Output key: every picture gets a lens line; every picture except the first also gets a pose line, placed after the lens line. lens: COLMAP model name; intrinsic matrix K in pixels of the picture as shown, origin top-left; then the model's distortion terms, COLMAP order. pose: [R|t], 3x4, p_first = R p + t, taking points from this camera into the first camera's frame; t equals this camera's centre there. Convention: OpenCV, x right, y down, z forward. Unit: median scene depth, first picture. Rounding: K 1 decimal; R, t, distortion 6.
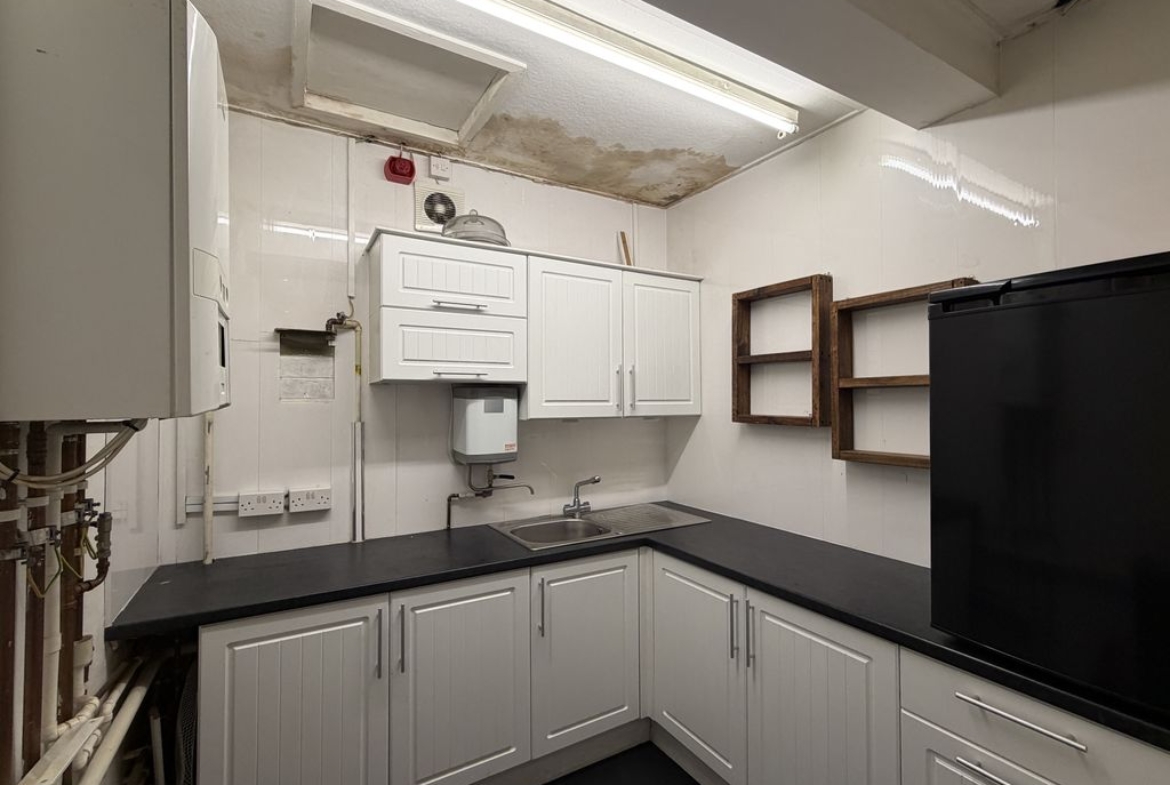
lens RADIAL K [[520.0, 0, 585.0], [0, 520.0, 393.0], [0, 0, 1]] dist [-0.000737, -0.000030]
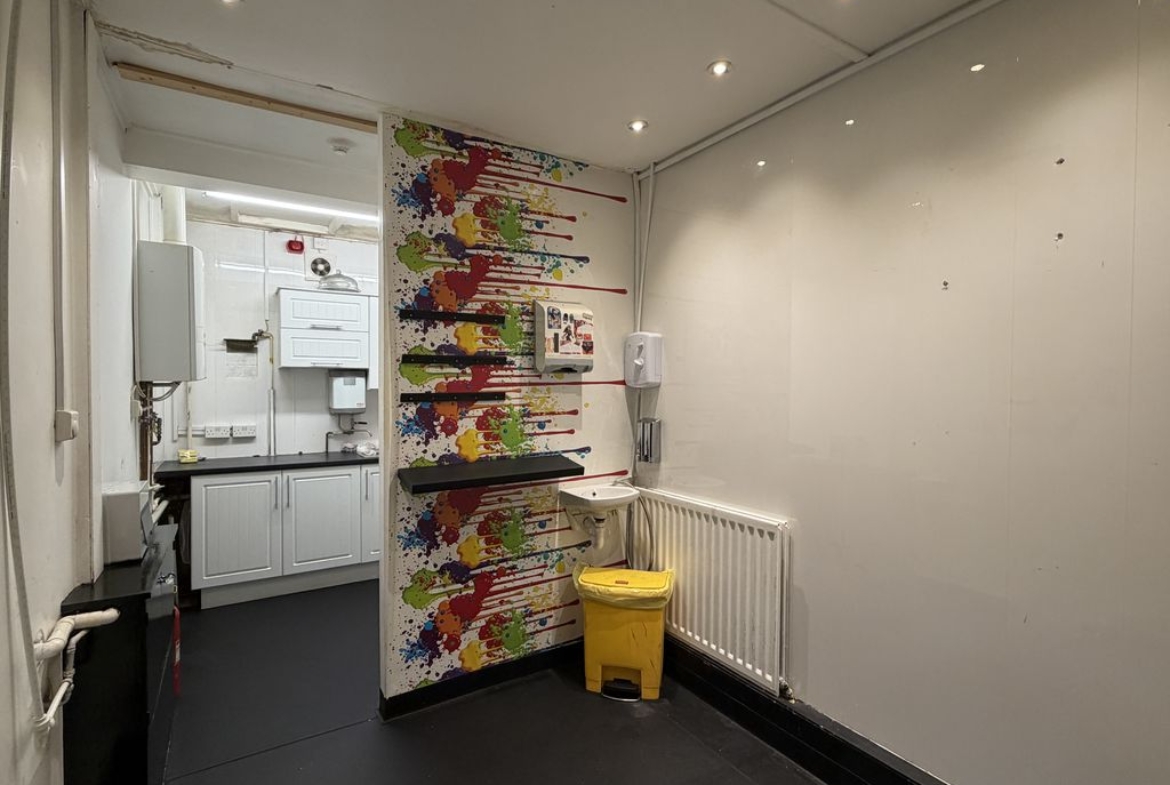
lens RADIAL K [[564.7, 0, 586.7], [0, 564.7, 393.3], [0, 0, 1]] dist [0.002055, -0.000064]
pose [[0.999494, 0.008645, 0.030599, 0.615111], [-0.009655, 0.999409, 0.033007, -0.006538], [-0.030296, -0.033285, 0.998987, -1.023586]]
